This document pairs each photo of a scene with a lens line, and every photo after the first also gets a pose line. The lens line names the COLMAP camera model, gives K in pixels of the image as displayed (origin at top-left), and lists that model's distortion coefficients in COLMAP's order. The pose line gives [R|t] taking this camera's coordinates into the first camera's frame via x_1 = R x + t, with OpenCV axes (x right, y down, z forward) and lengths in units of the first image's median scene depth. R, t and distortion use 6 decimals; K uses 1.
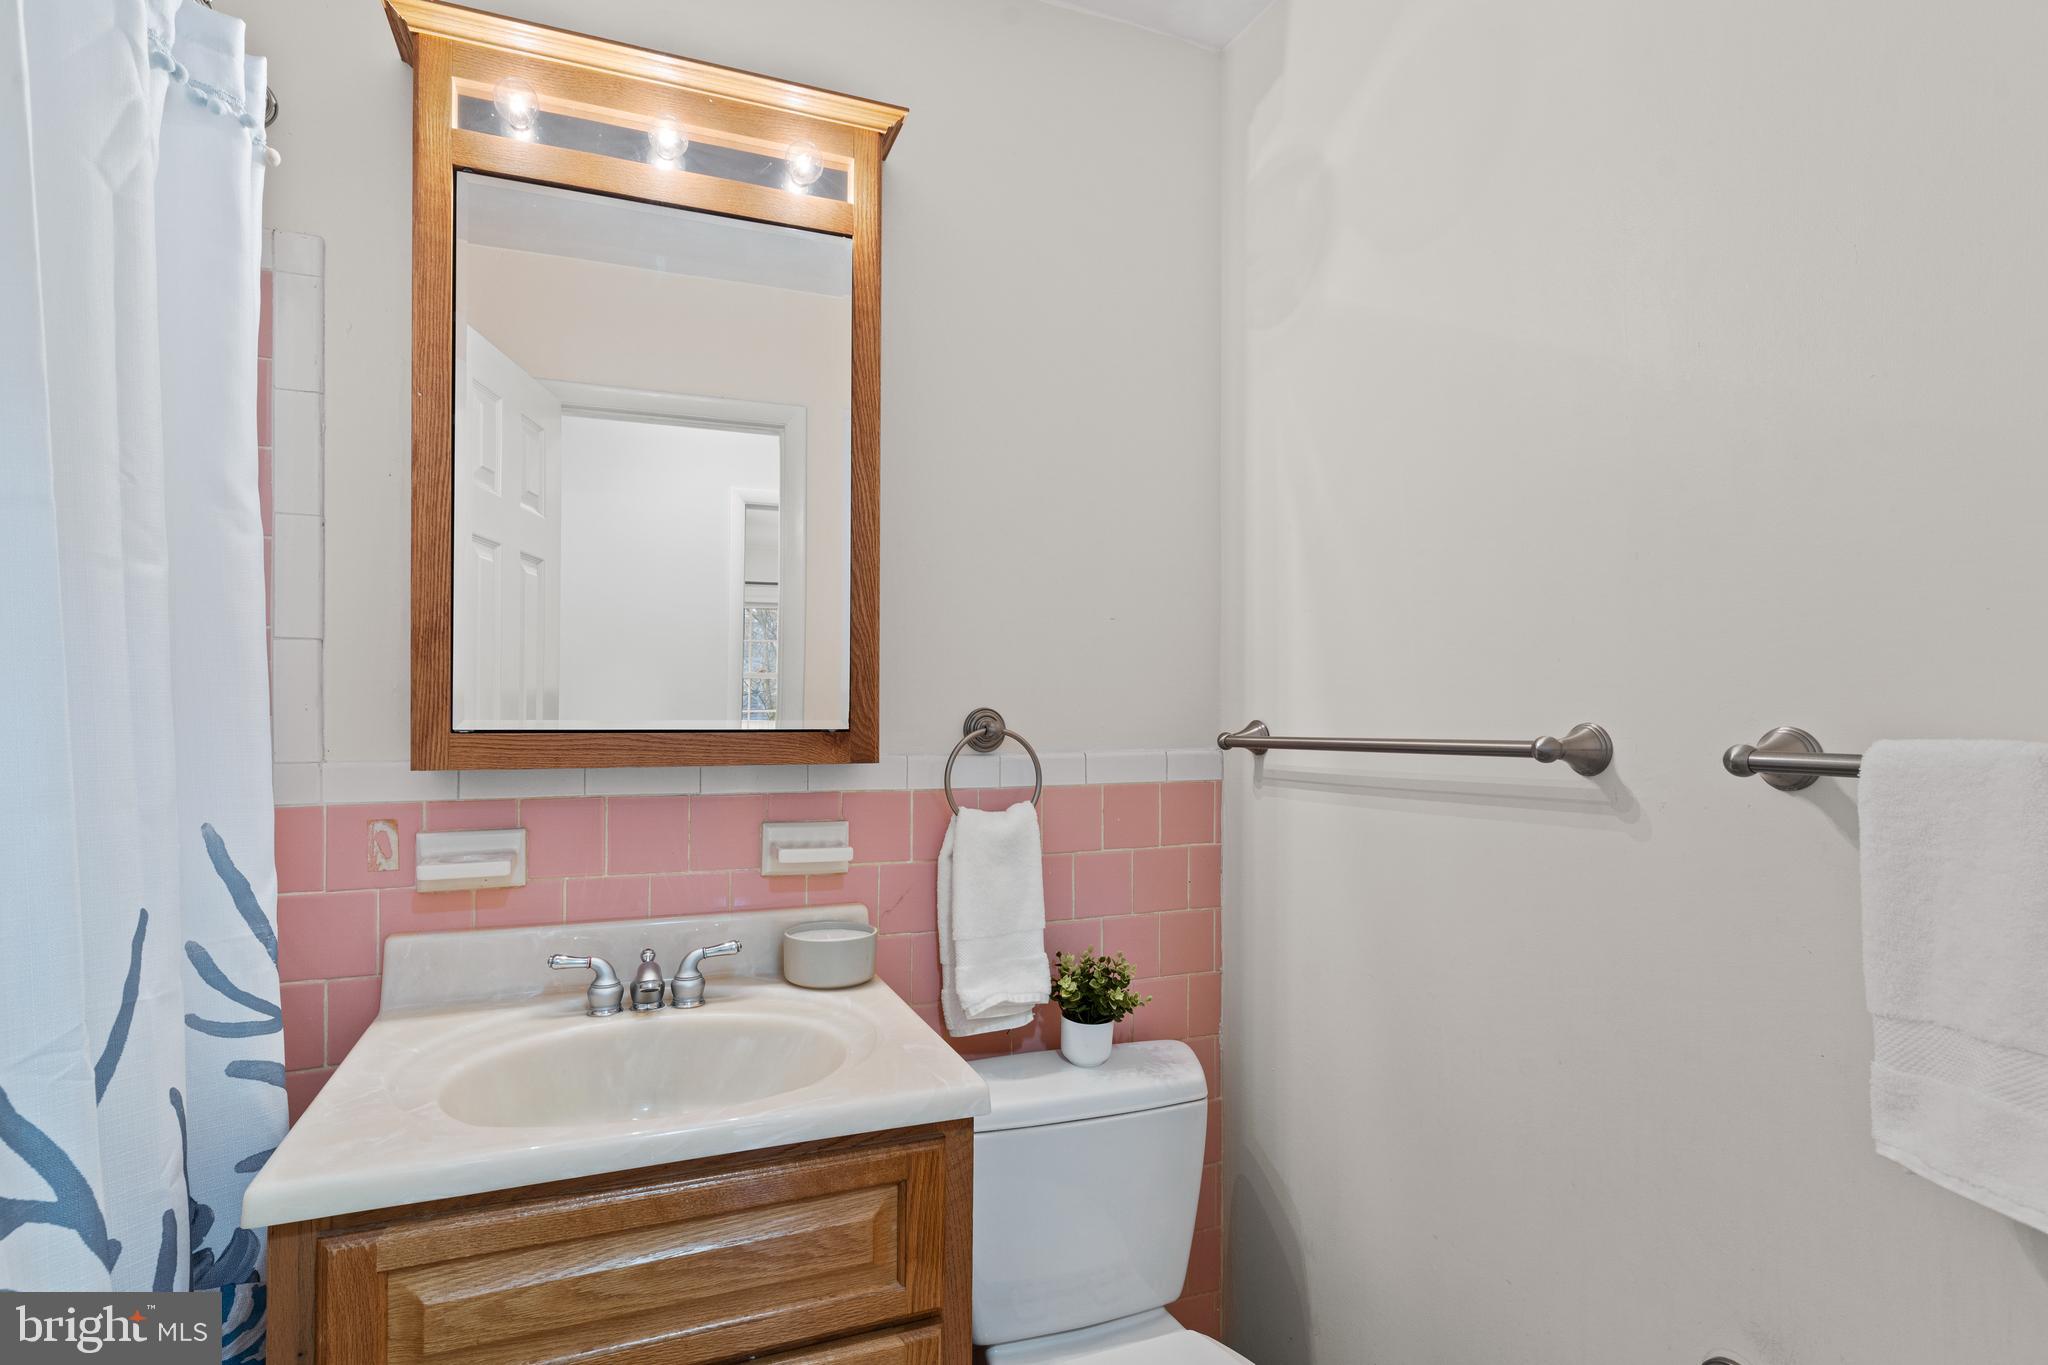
lens RADIAL K [[996.4, 0, 1012.7], [0, 996.4, 686.3], [0, 0, 1]] dist [0.001214, 0.000267]
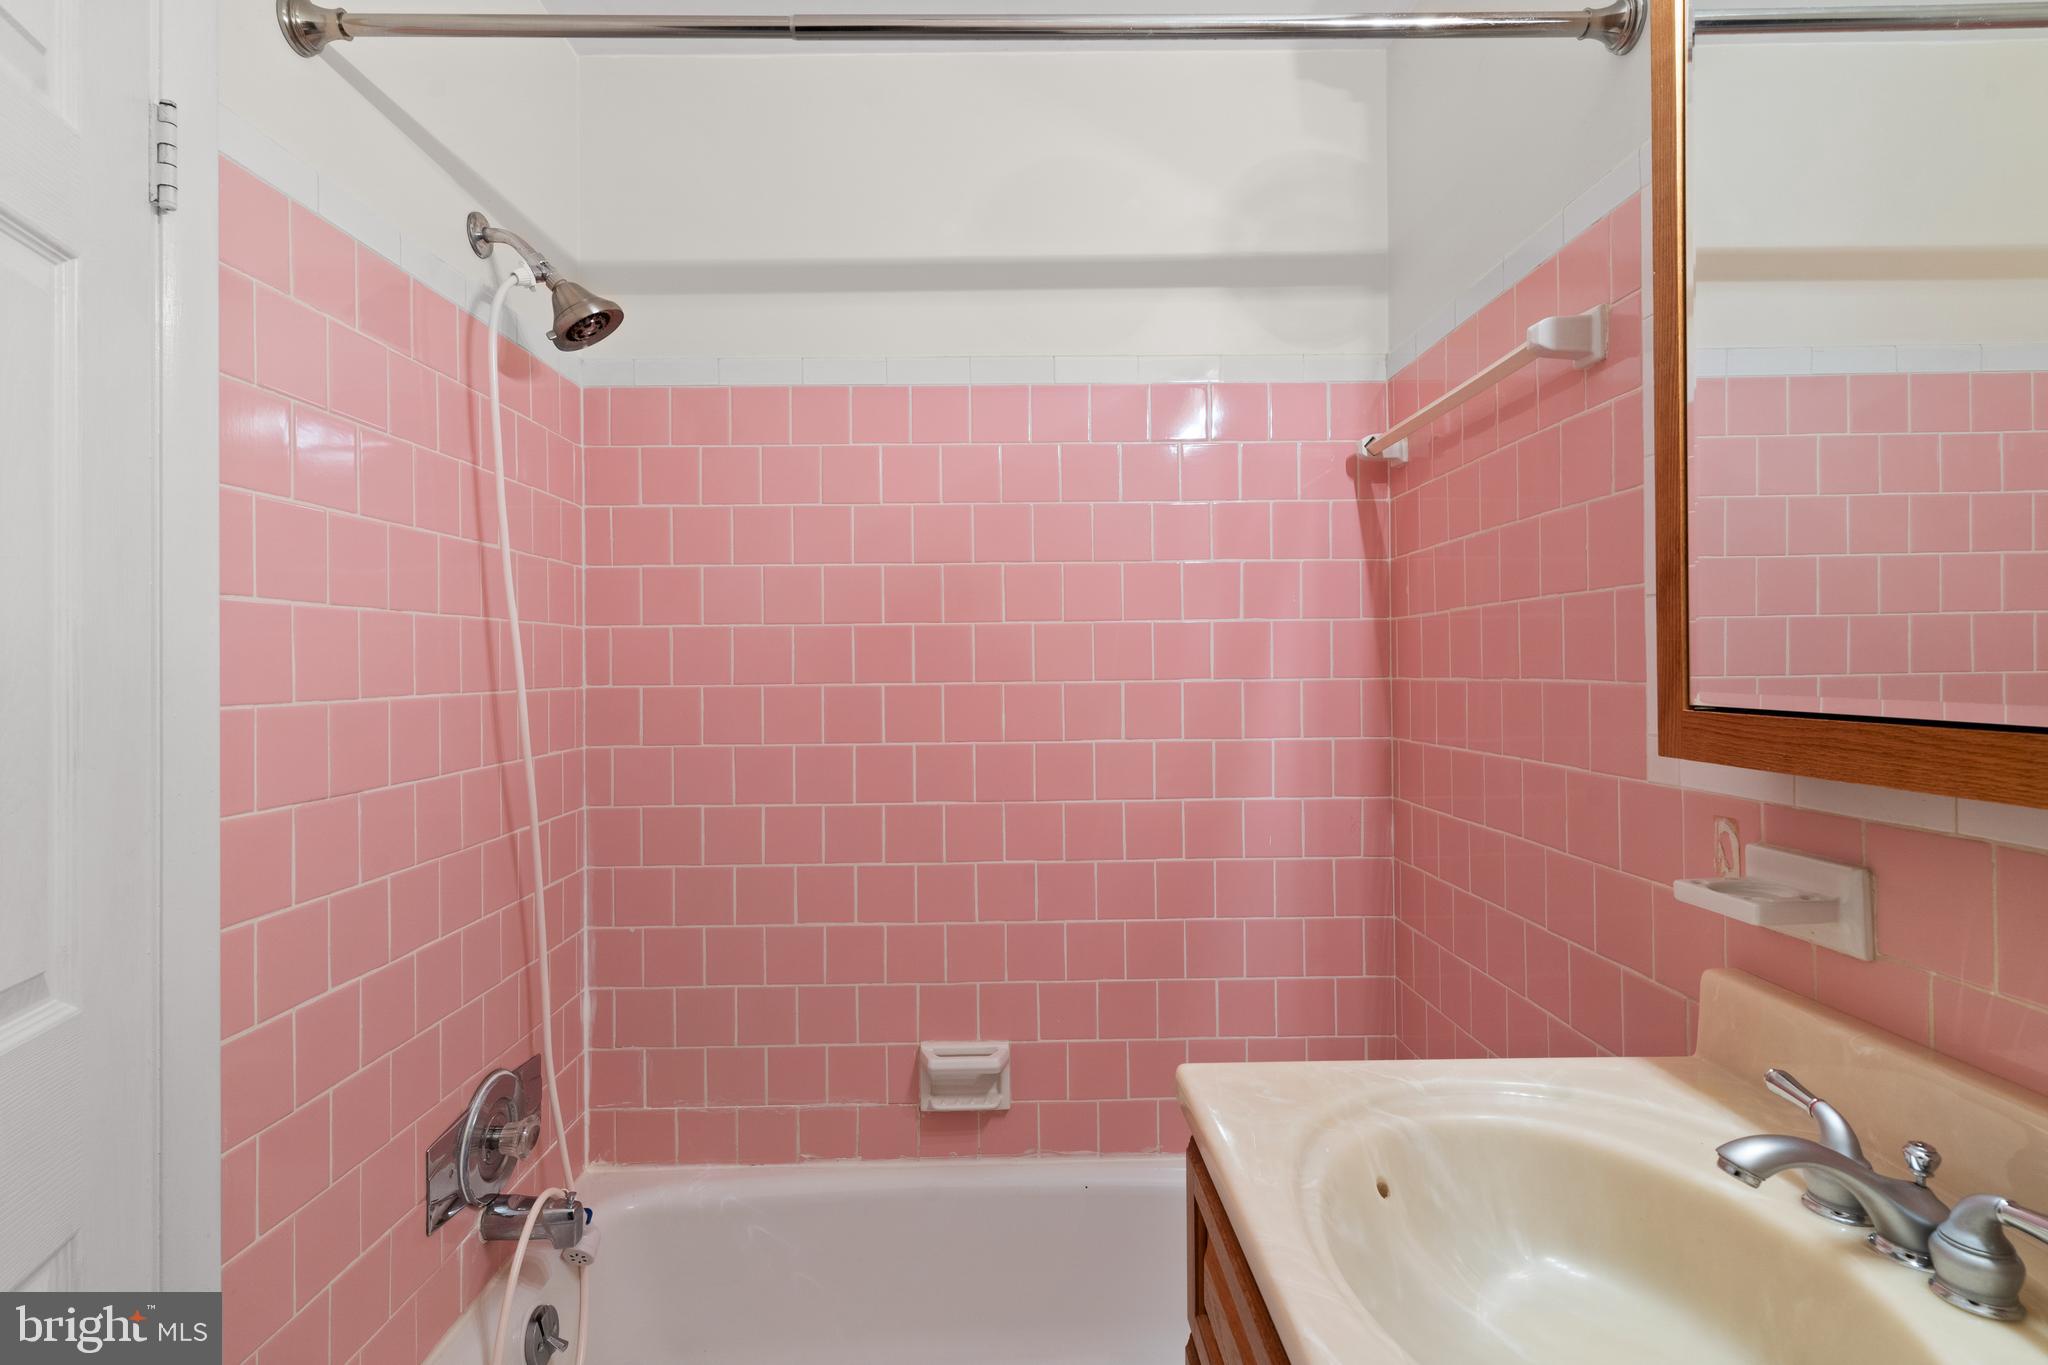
lens RADIAL K [[996.4, 0, 1012.7], [0, 996.4, 686.3], [0, 0, 1]] dist [0.001214, 0.000267]
pose [[-0.355035, 0.021640, -0.934603, 0.283683], [0.035979, 0.999308, 0.009471, 0.004845], [0.934160, -0.030264, -0.355568, 0.758042]]
